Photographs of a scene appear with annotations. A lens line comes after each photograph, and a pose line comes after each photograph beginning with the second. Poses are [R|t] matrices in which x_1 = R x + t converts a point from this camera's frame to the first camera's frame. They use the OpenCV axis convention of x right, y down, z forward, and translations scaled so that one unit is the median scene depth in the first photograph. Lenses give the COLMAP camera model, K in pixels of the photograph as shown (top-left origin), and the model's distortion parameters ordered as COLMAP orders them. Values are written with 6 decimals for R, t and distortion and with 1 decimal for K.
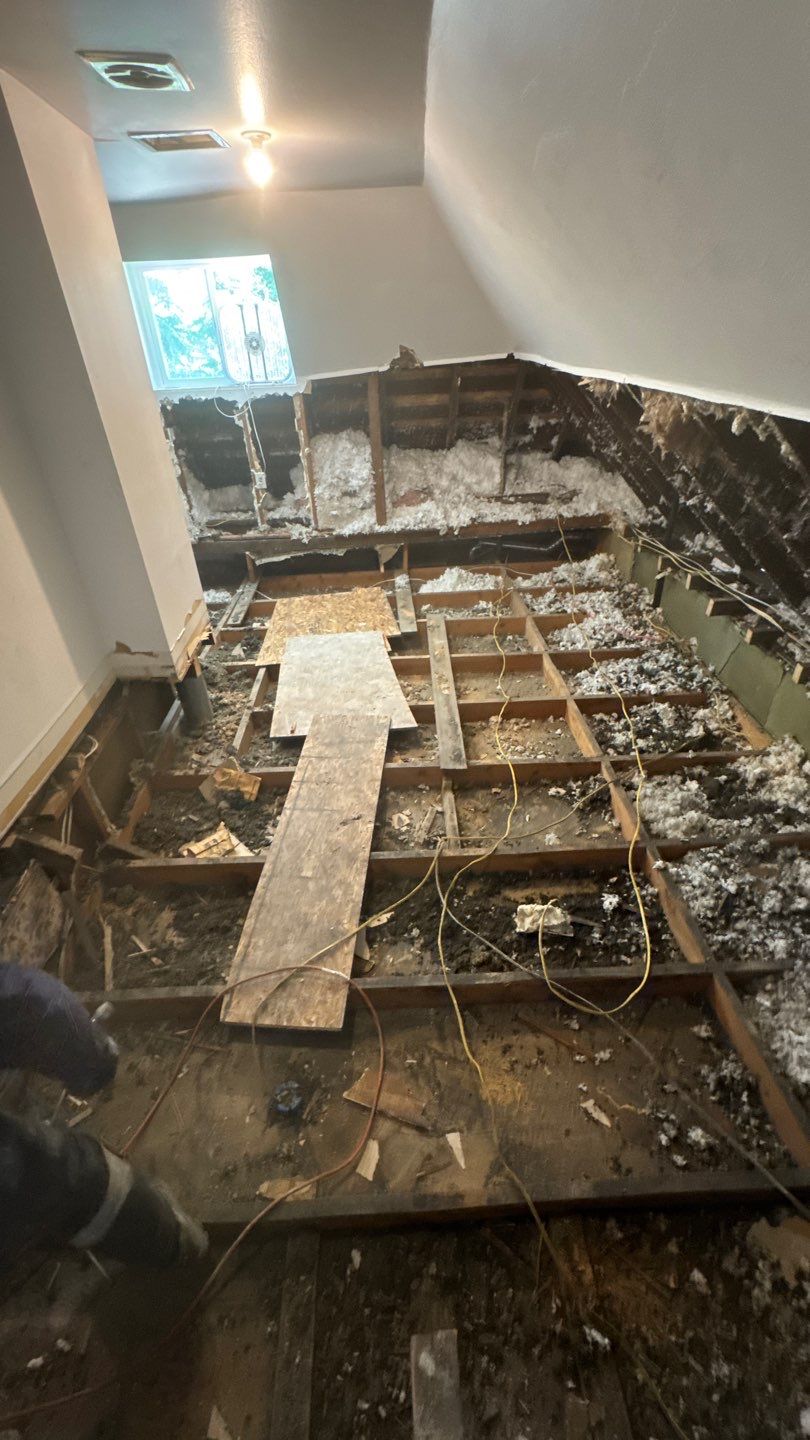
lens RADIAL K [[567.7, 0, 408.9], [0, 567.7, 720.8], [0, 0, 1]] dist [-0.008677, 0.001471]
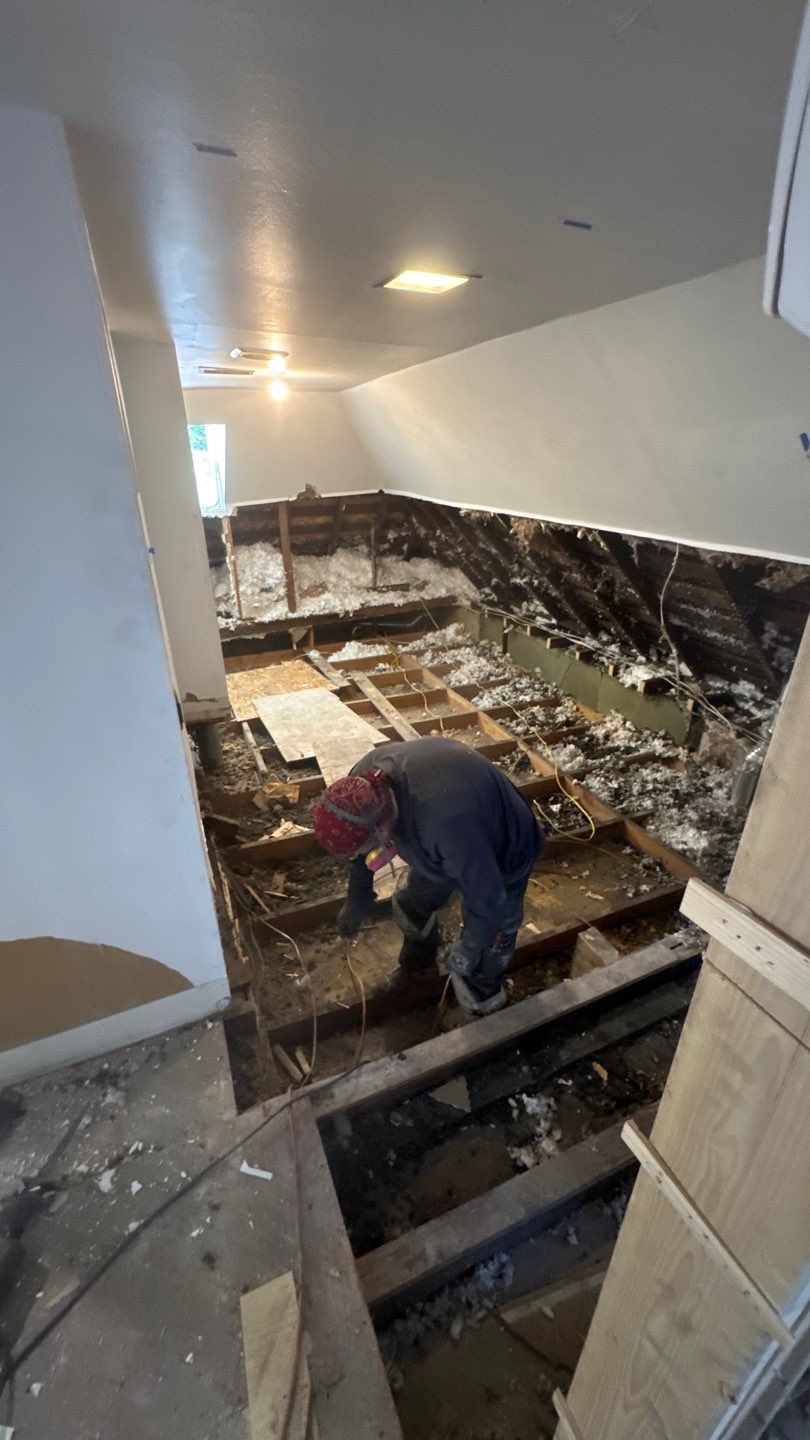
lens RADIAL K [[567.7, 0, 406.3], [0, 567.7, 722.8], [0, 0, 1]] dist [-0.008677, 0.001471]
pose [[0.934428, -0.123219, 0.334157, -0.362433], [0.176576, 0.975094, -0.134209, 0.144701], [-0.309298, 0.184413, 0.932913, -0.280400]]
